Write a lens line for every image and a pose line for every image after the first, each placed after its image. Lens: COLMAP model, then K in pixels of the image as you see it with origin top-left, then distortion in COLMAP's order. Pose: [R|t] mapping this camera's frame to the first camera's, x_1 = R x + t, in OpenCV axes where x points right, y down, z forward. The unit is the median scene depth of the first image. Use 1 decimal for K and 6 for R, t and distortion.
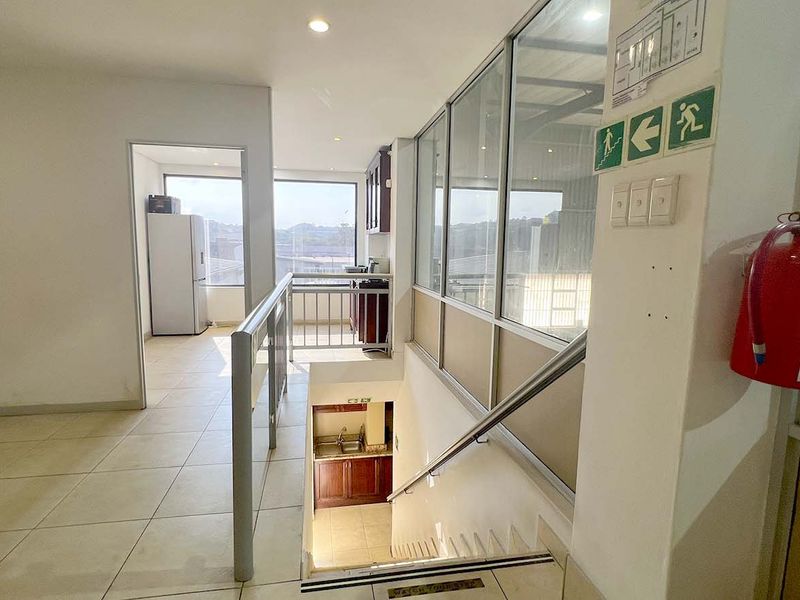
lens RADIAL K [[438.9, 0, 401.1], [0, 438.9, 293.2], [0, 0, 1]] dist [-0.003111, 0.000620]
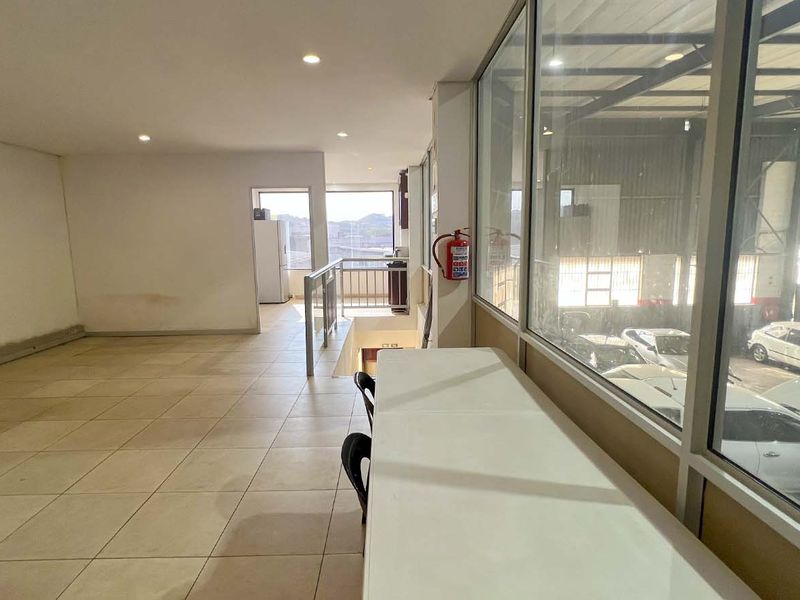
lens RADIAL K [[438.9, 0, 401.1], [0, 438.9, 293.2], [0, 0, 1]] dist [-0.003111, 0.000620]
pose [[0.987600, -0.007295, -0.156821, 0.178556], [0.011214, 0.999646, 0.024123, 0.039207], [0.156590, -0.025582, 0.987332, -0.446188]]
